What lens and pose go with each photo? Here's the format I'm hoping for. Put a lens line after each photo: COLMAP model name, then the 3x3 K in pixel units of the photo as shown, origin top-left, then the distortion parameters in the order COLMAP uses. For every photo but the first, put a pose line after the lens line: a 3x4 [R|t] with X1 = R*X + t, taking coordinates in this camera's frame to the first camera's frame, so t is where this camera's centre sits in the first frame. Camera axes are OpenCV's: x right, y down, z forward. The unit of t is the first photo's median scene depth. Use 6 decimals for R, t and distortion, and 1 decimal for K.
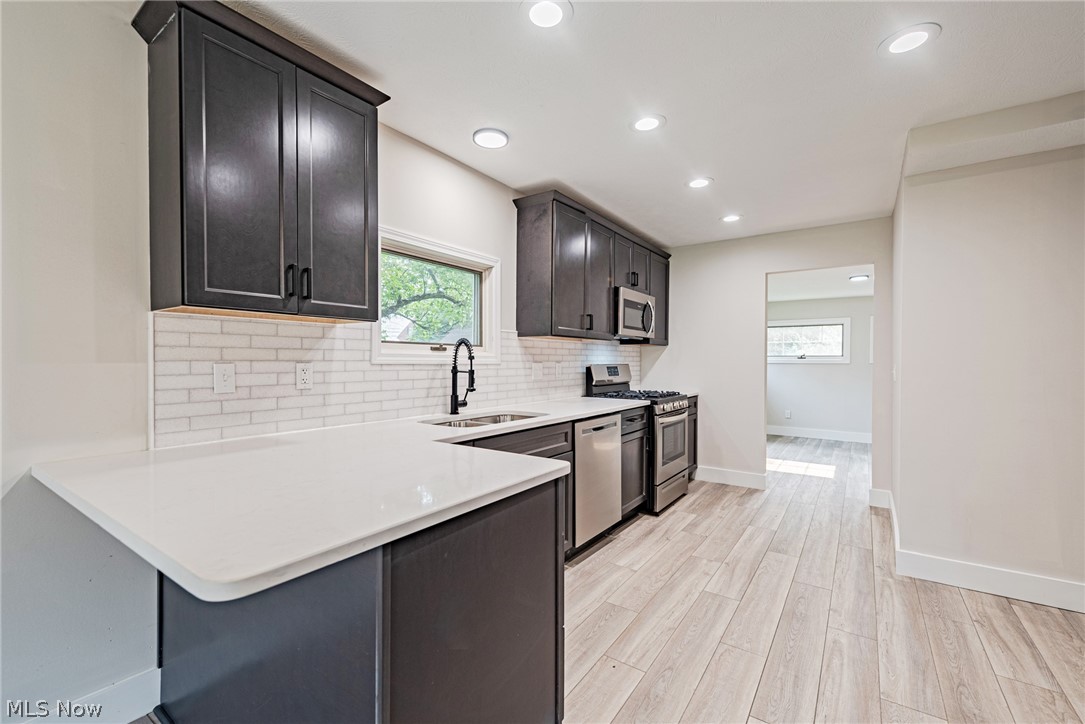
lens RADIAL K [[441.2, 0, 547.1], [0, 441.2, 361.6], [0, 0, 1]] dist [-0.000223, -0.000075]
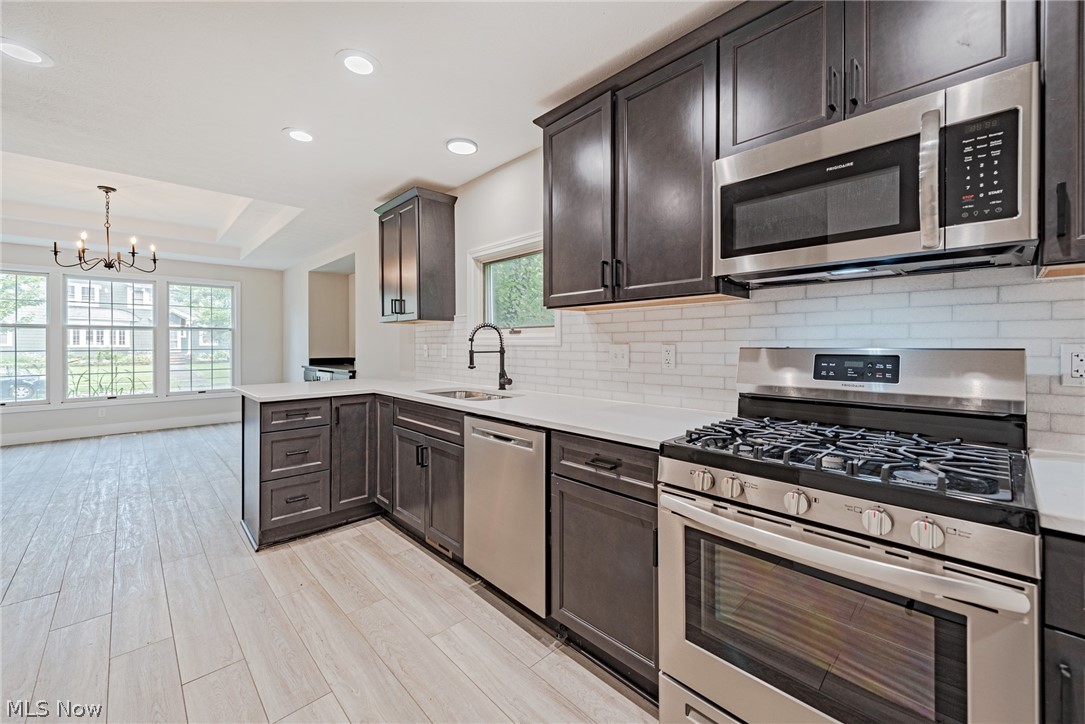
lens RADIAL K [[427.5, 0, 543.6], [0, 427.5, 344.0], [0, 0, 1]] dist [0.002101, -0.000098]
pose [[-0.178936, -0.002461, -0.983858, 0.756753], [-0.000346, 0.999997, -0.002439, 0.004781], [0.983861, -0.000096, -0.178937, 1.166632]]
